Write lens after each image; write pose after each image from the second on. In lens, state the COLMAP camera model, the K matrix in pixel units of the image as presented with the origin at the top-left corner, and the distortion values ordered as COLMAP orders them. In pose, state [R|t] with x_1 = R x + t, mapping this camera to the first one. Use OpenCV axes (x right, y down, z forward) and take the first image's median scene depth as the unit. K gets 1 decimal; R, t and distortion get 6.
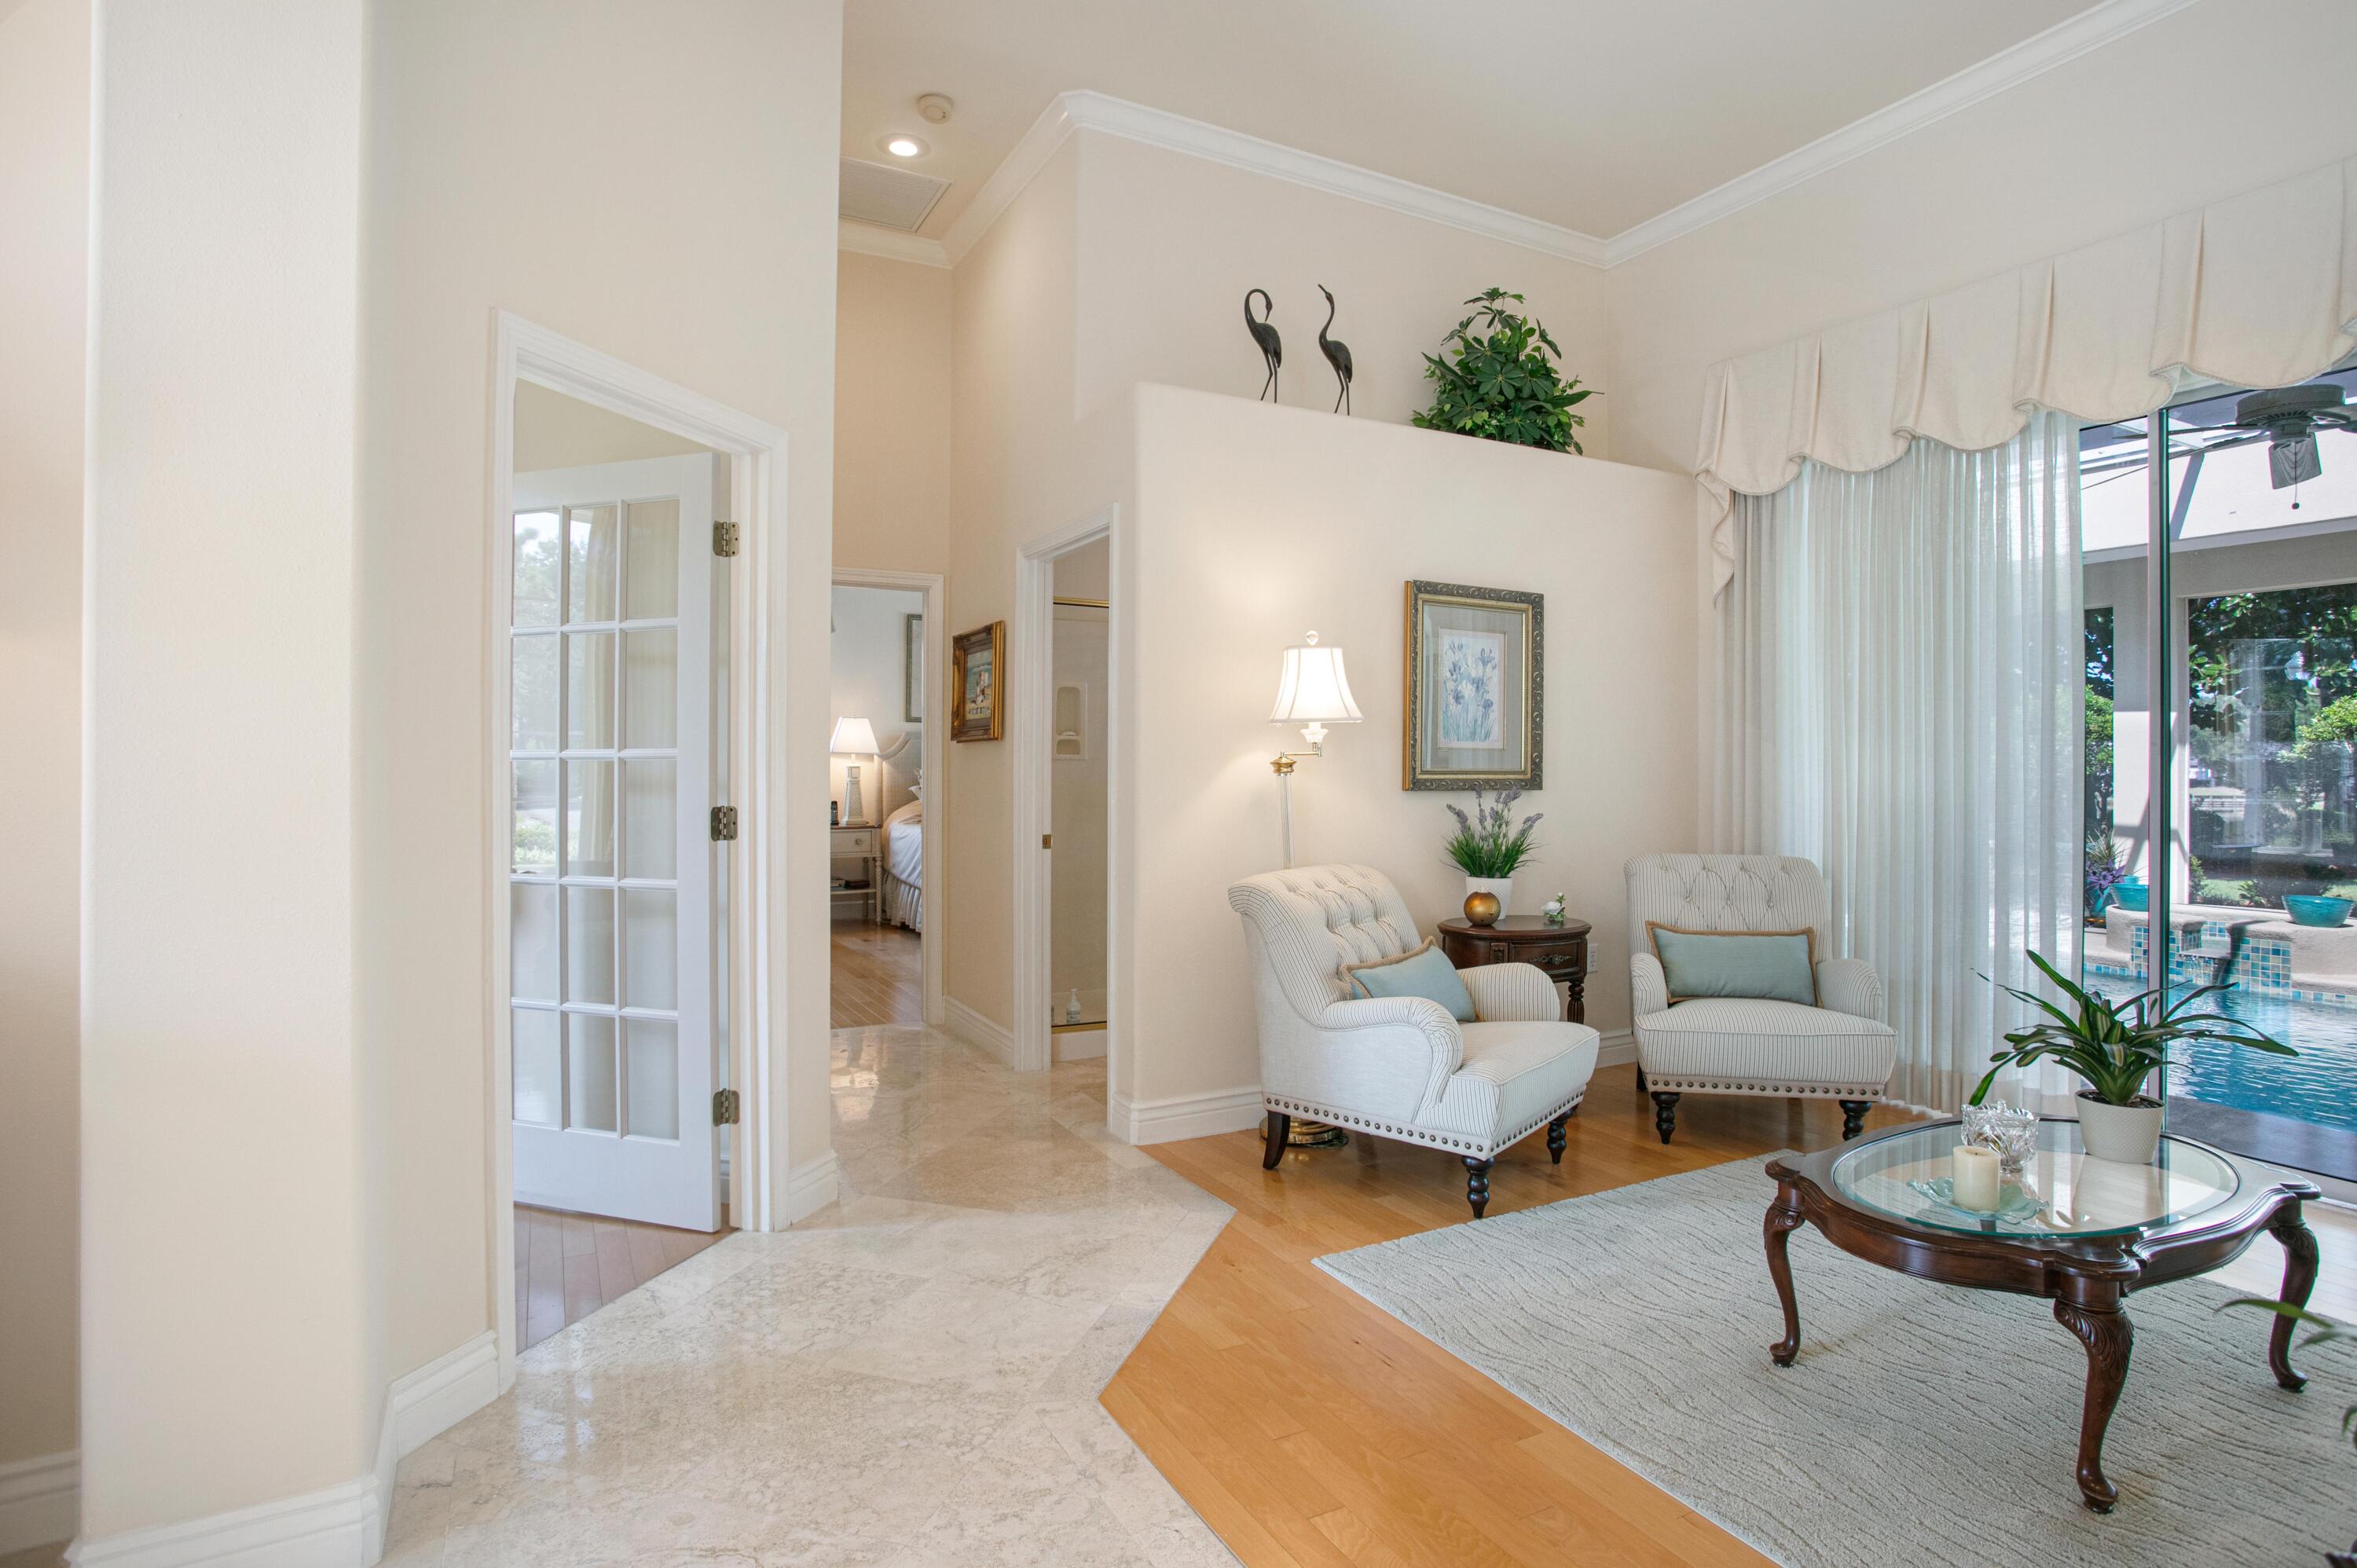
lens RADIAL K [[1214.4, 0, 1181.5], [0, 1214.4, 775.6], [0, 0, 1]] dist [-0.064089, 0.032598]
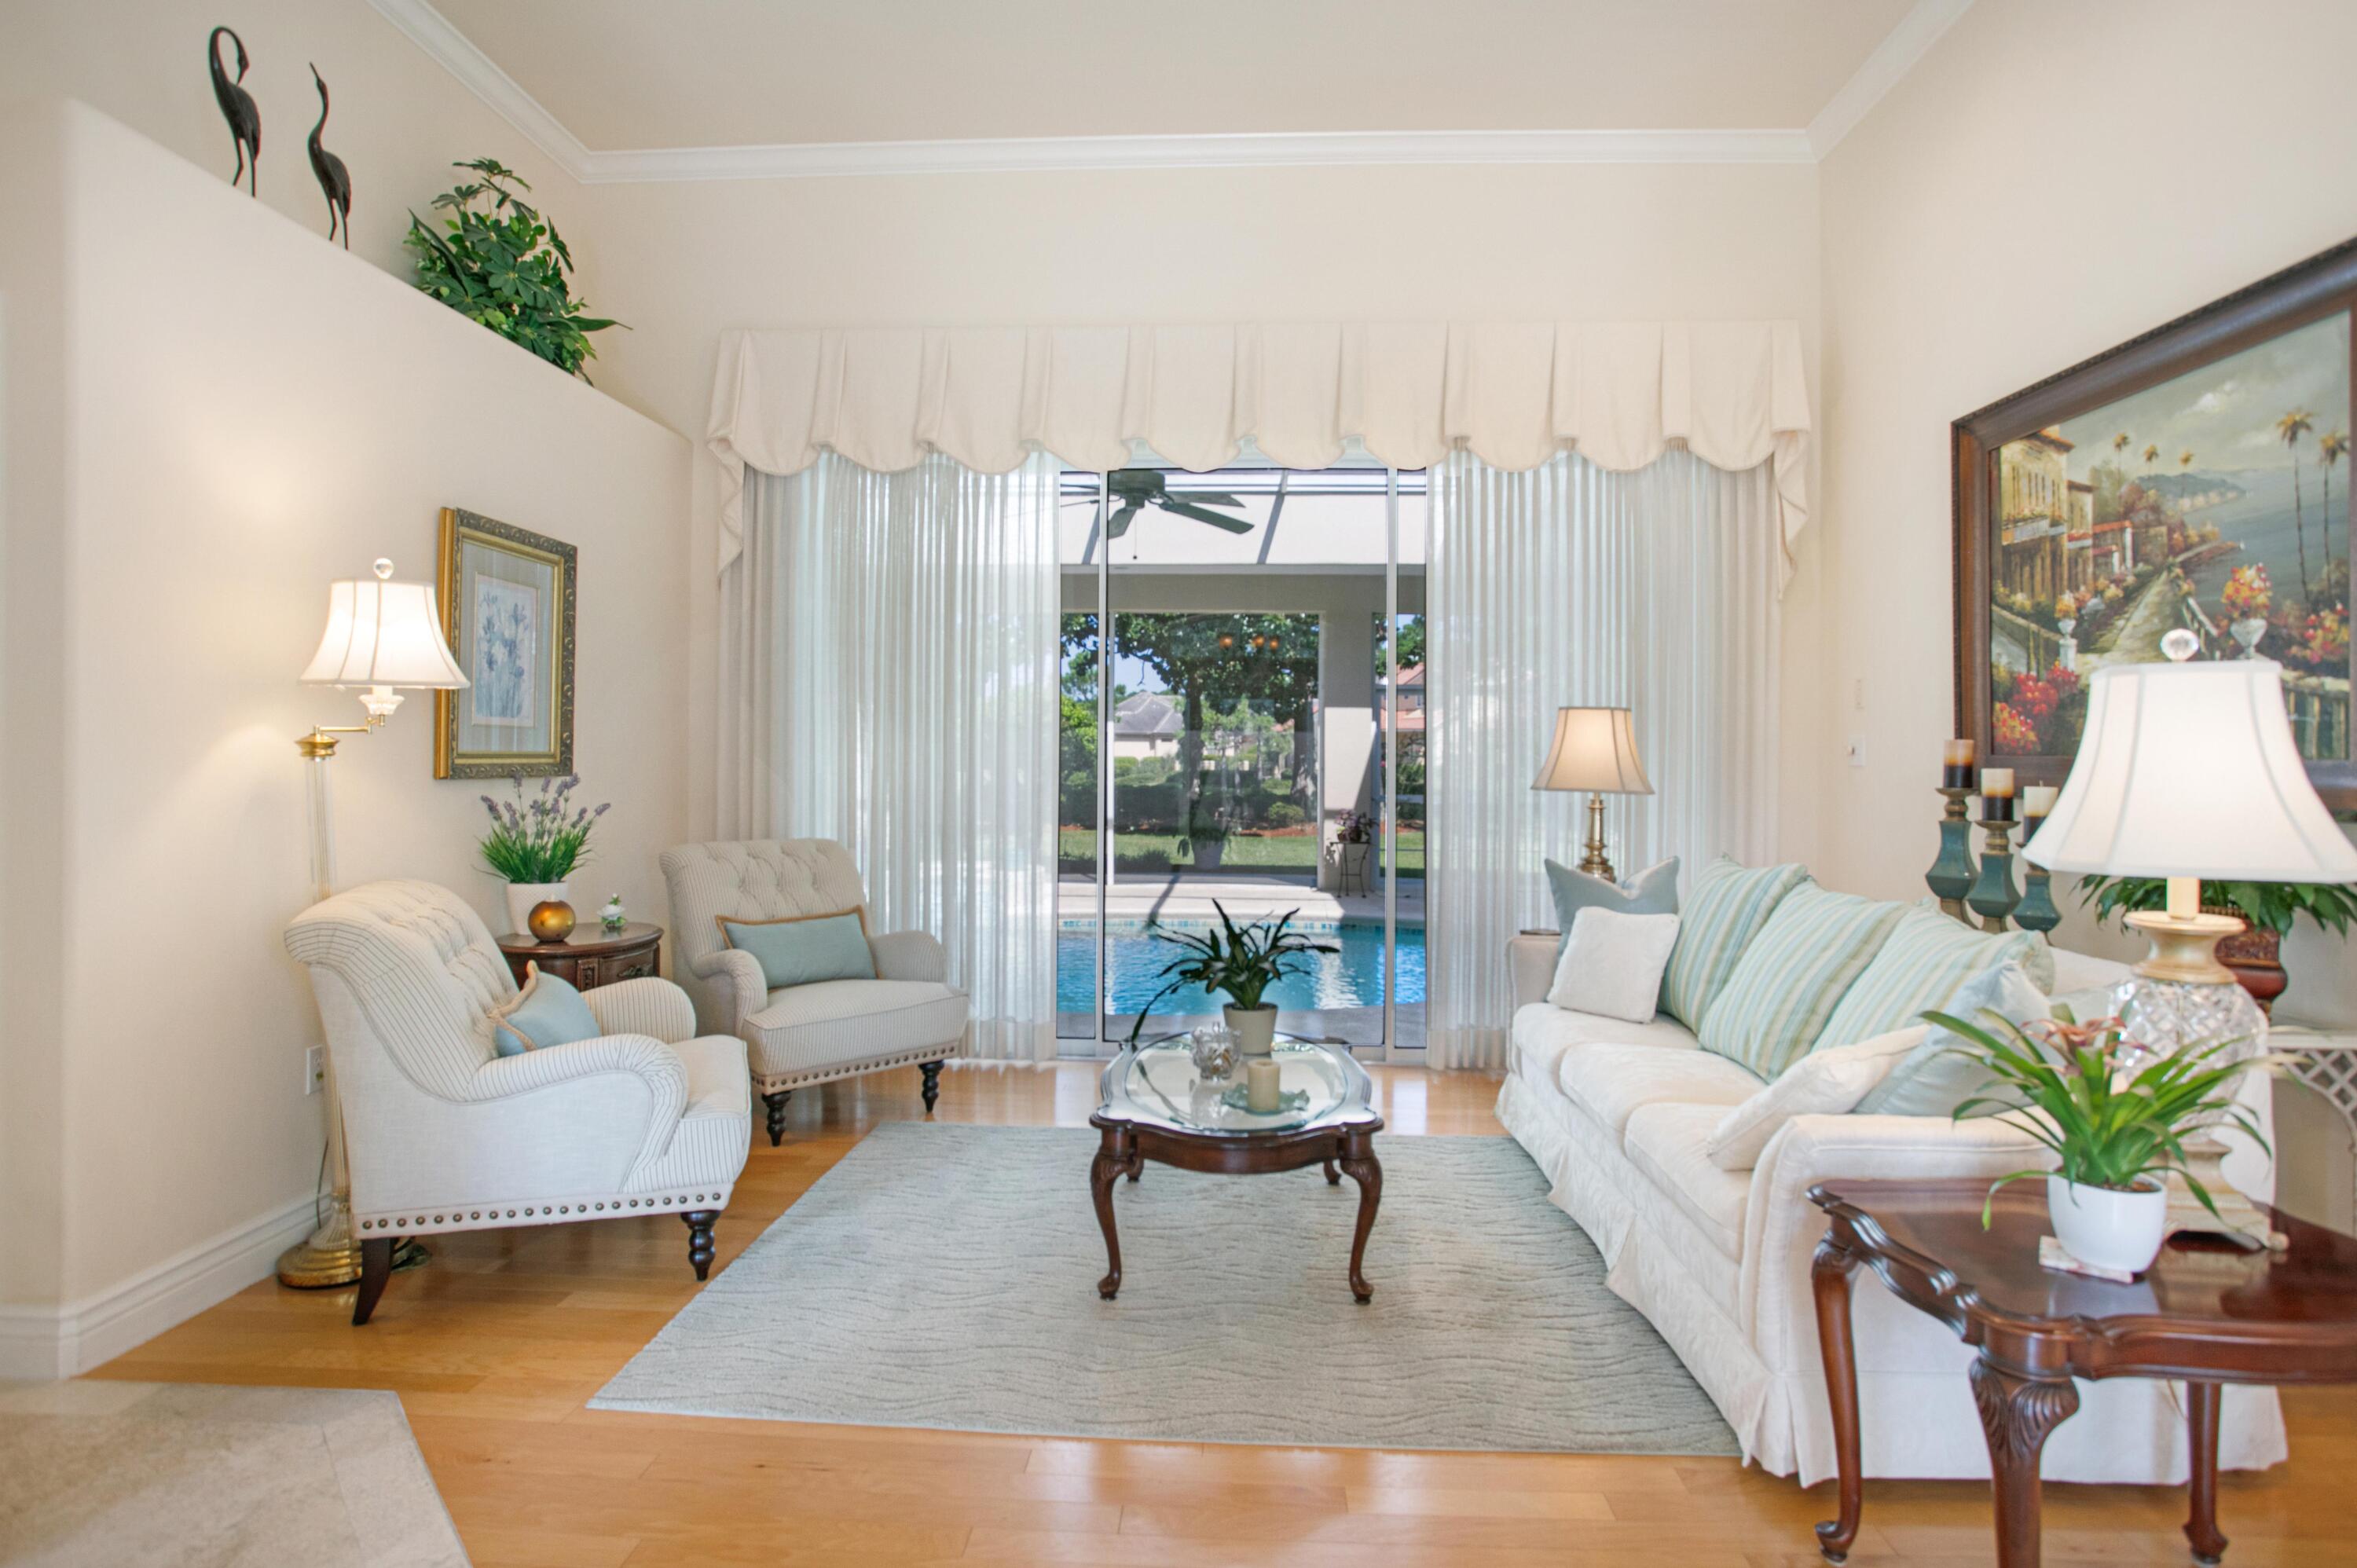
lens RADIAL K [[1242.1, 0, 1184.1], [0, 1242.1, 772.8], [0, 0, 1]] dist [-0.061600, 0.038696]
pose [[0.527486, -0.011810, 0.849482, -0.228236], [0.002230, 0.999919, 0.012517, -0.000327], [-0.849561, -0.004709, 0.527469, 0.192291]]
